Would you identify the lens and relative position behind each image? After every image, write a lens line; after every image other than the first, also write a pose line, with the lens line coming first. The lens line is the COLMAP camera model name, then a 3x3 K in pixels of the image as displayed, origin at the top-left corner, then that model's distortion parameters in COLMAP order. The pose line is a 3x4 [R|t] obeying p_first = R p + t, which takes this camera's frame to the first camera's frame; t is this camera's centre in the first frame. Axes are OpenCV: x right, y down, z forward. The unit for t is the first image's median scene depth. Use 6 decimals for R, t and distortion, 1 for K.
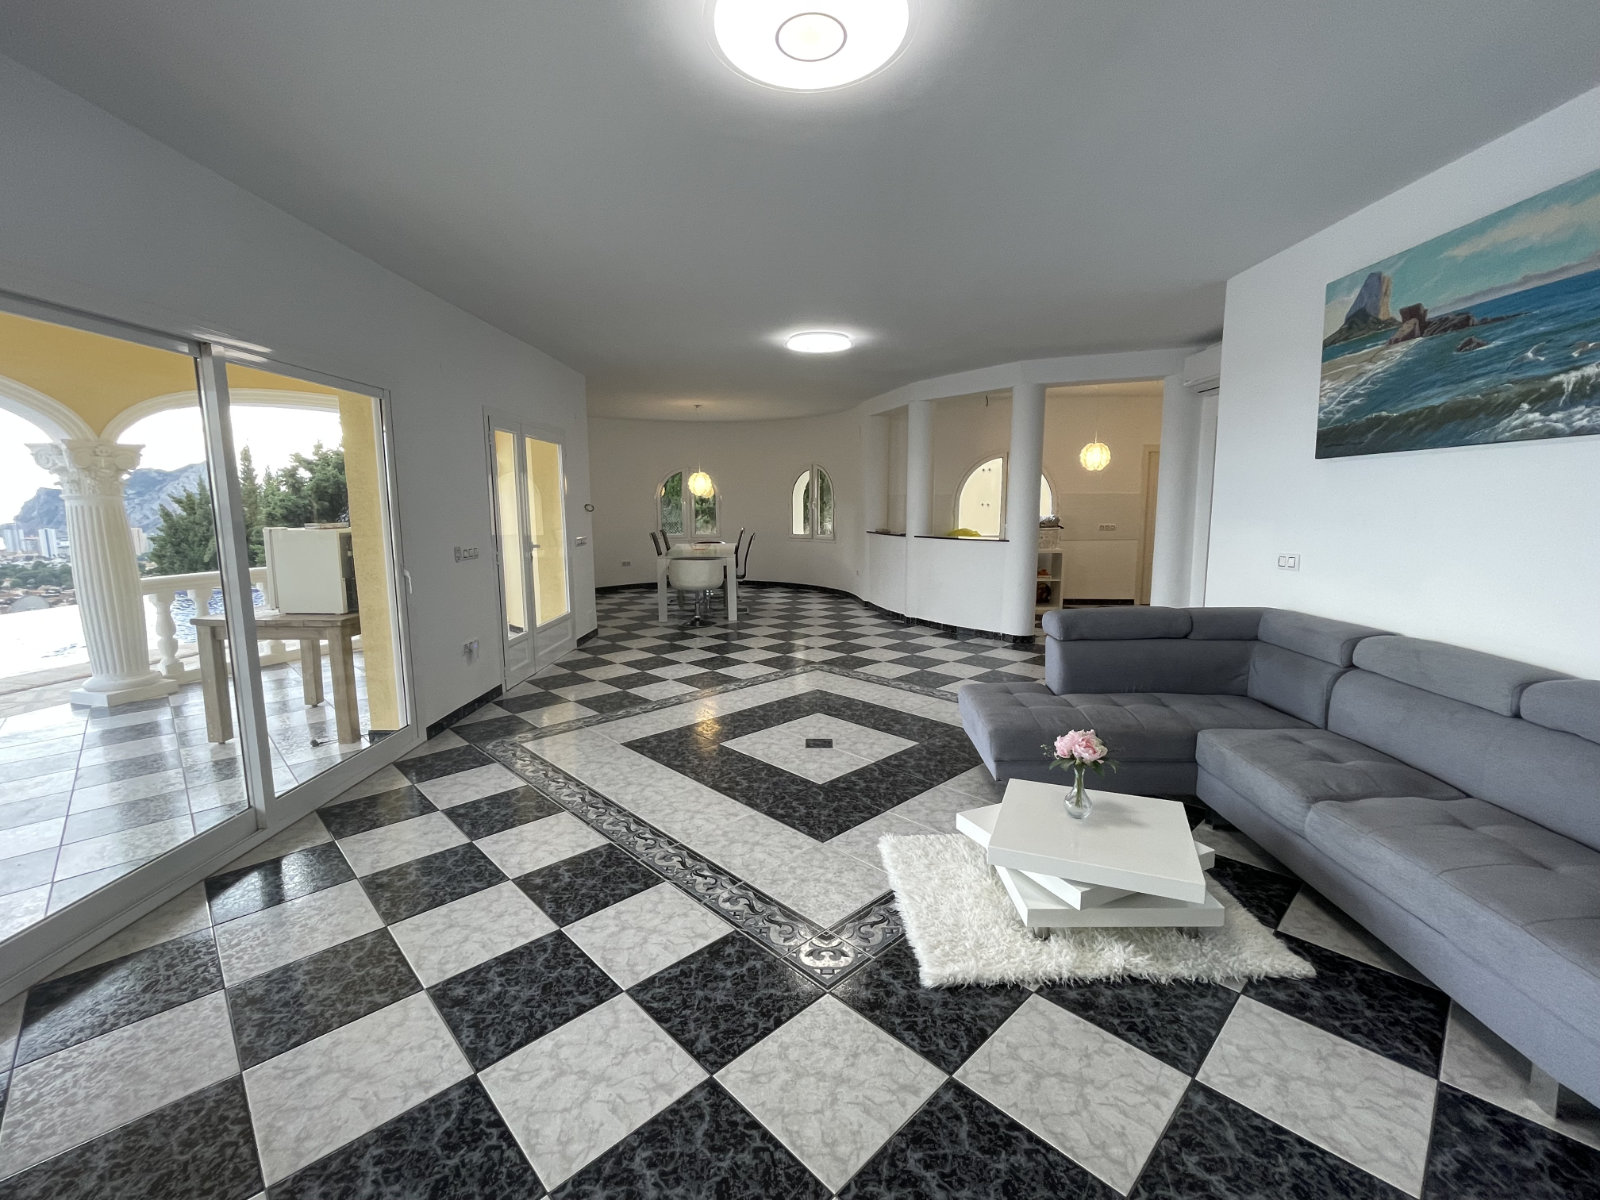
lens RADIAL K [[695.0, 0, 809.4], [0, 695.0, 594.3], [0, 0, 1]] dist [-0.008466, 0.000366]
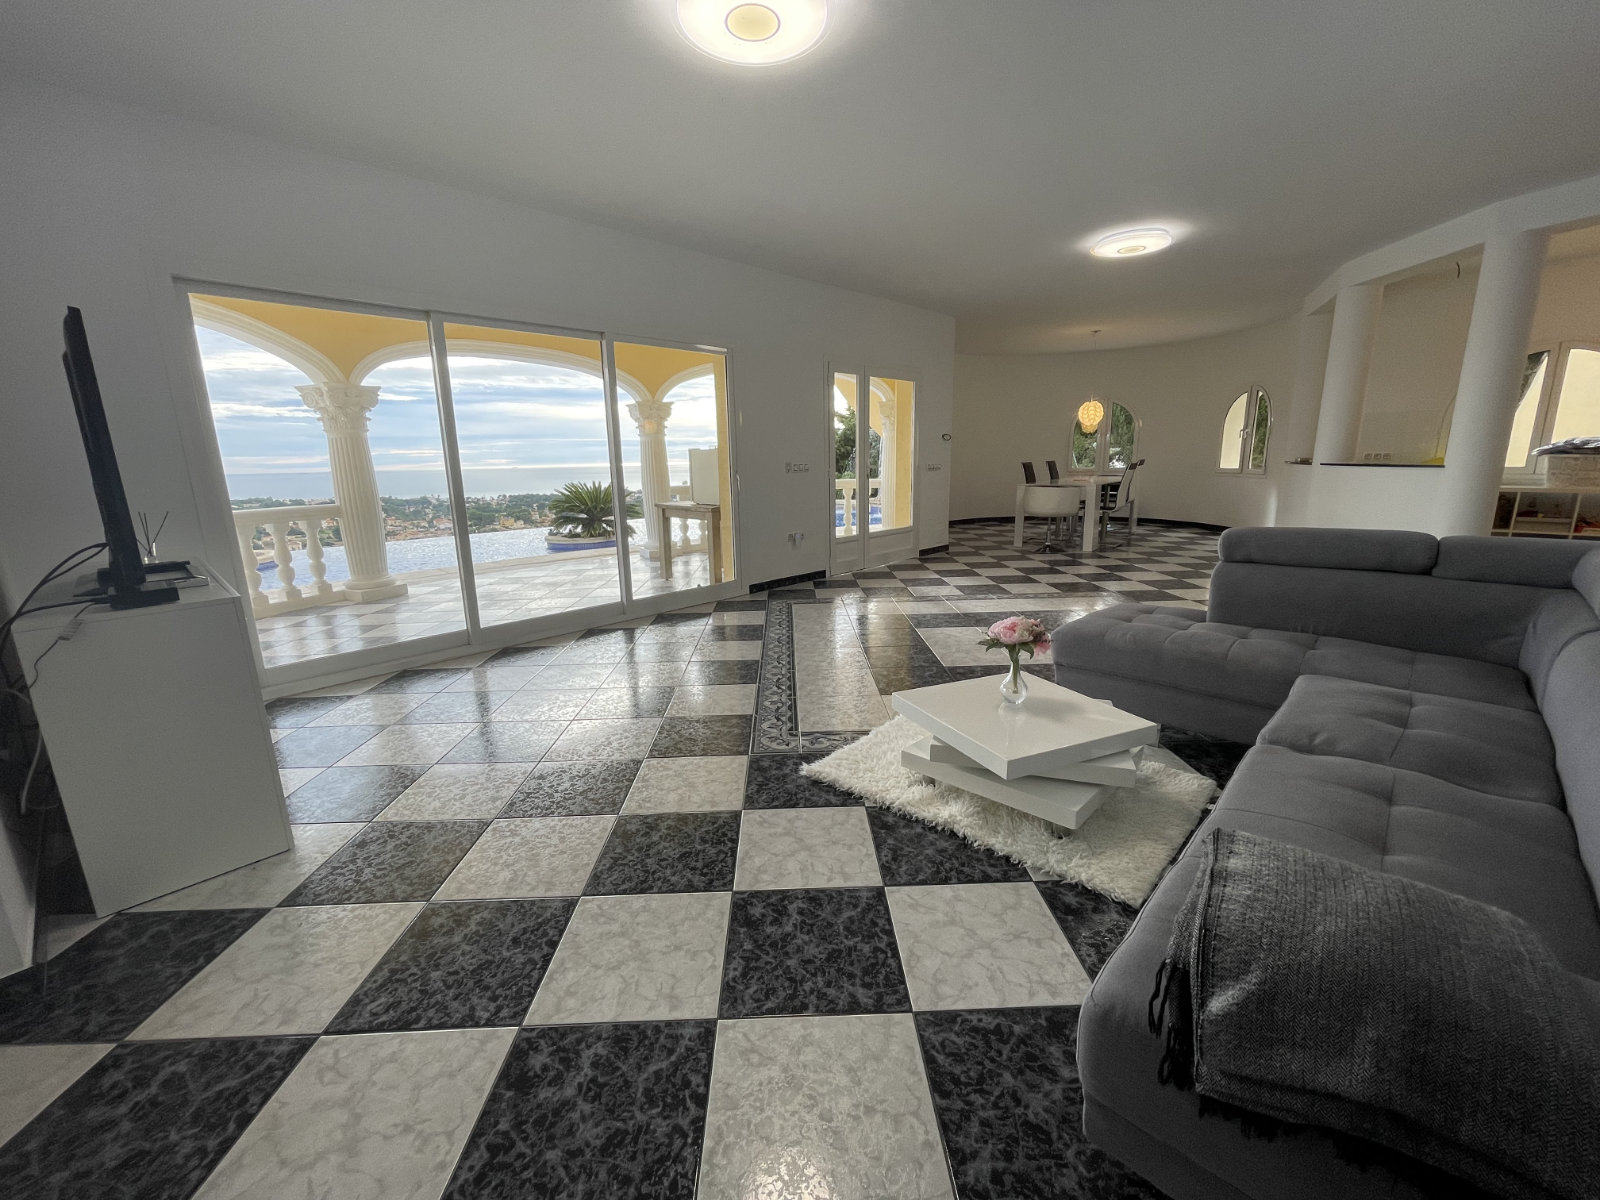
lens RADIAL K [[655.0, 0, 798.0], [0, 655.0, 594.7], [0, 0, 1]] dist [0.008706, -0.001298]
pose [[0.728532, 0.131857, -0.672202, 0.548466], [-0.074719, 0.990740, 0.113360, 0.057645], [0.680925, -0.032360, 0.731638, 0.067171]]
